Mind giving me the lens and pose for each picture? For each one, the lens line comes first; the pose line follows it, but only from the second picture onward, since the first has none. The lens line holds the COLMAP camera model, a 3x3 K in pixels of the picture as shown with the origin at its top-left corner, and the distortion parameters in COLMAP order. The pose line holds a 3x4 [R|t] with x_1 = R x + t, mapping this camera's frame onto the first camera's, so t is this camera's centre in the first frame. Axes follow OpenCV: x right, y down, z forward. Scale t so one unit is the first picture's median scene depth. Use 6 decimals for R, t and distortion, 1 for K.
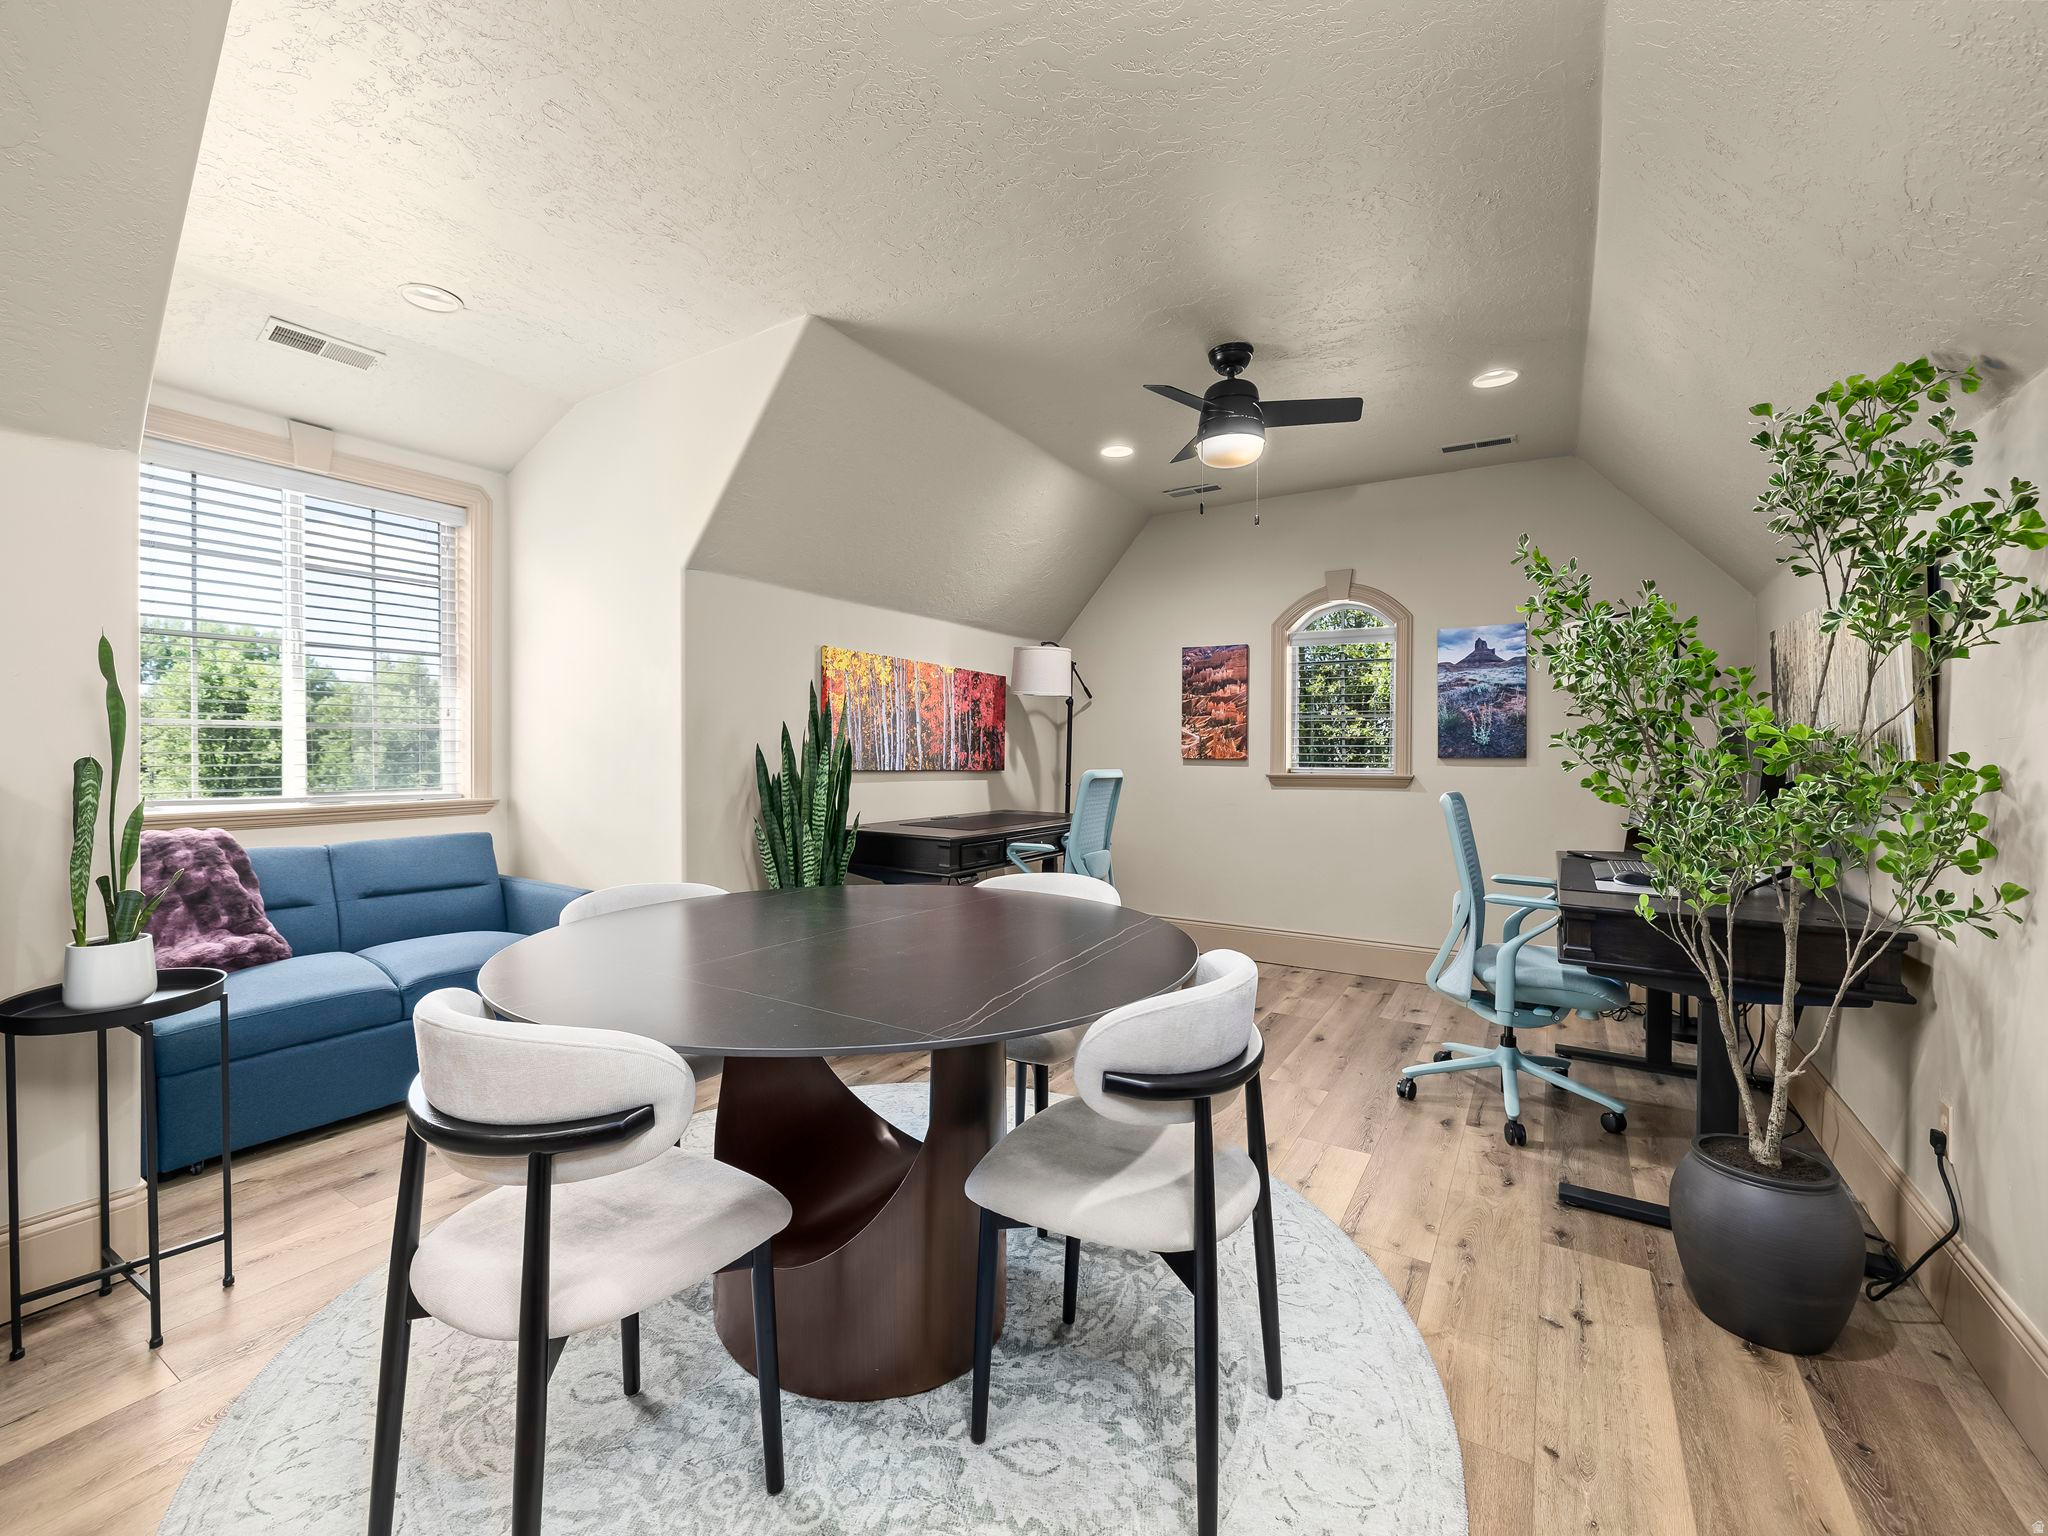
lens RADIAL K [[863.1, 0, 1021.7], [0, 863.1, 761.5], [0, 0, 1]] dist [0.001058, 0.000290]
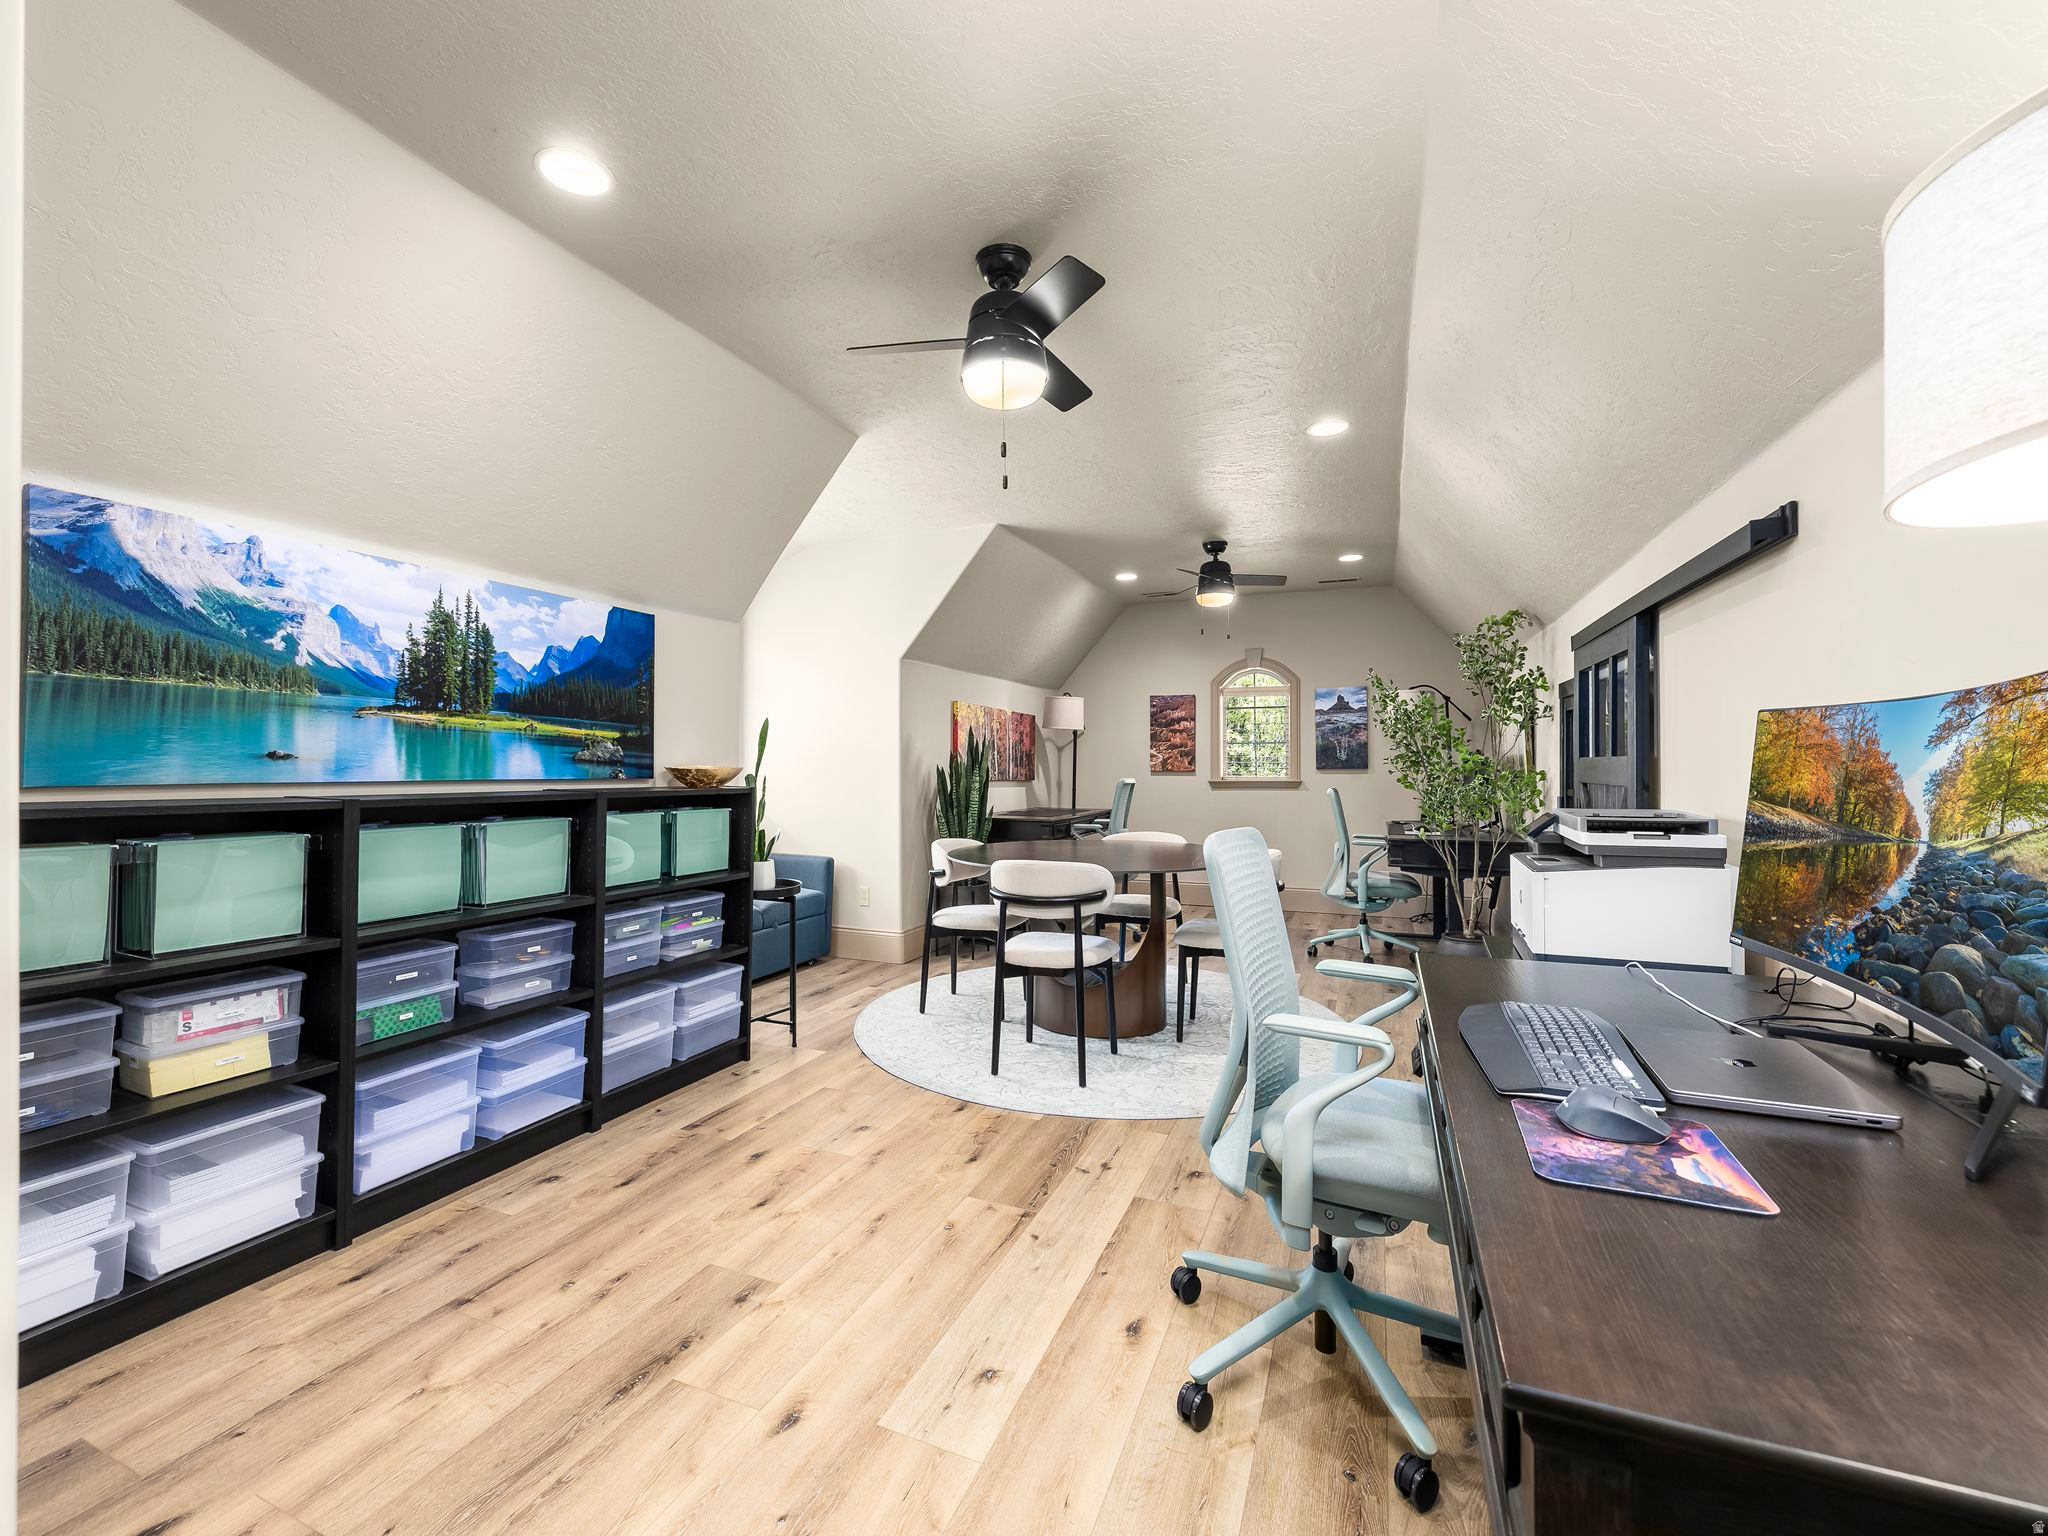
lens RADIAL K [[863.1, 0, 1024.0], [0, 863.1, 762.5], [0, 0, 1]] dist [0.001058, 0.000290]
pose [[0.987188, -0.007465, 0.159390, -0.396211], [0.009808, 0.999855, -0.013919, 0.000635], [-0.159263, 0.015304, 0.987118, -0.633034]]
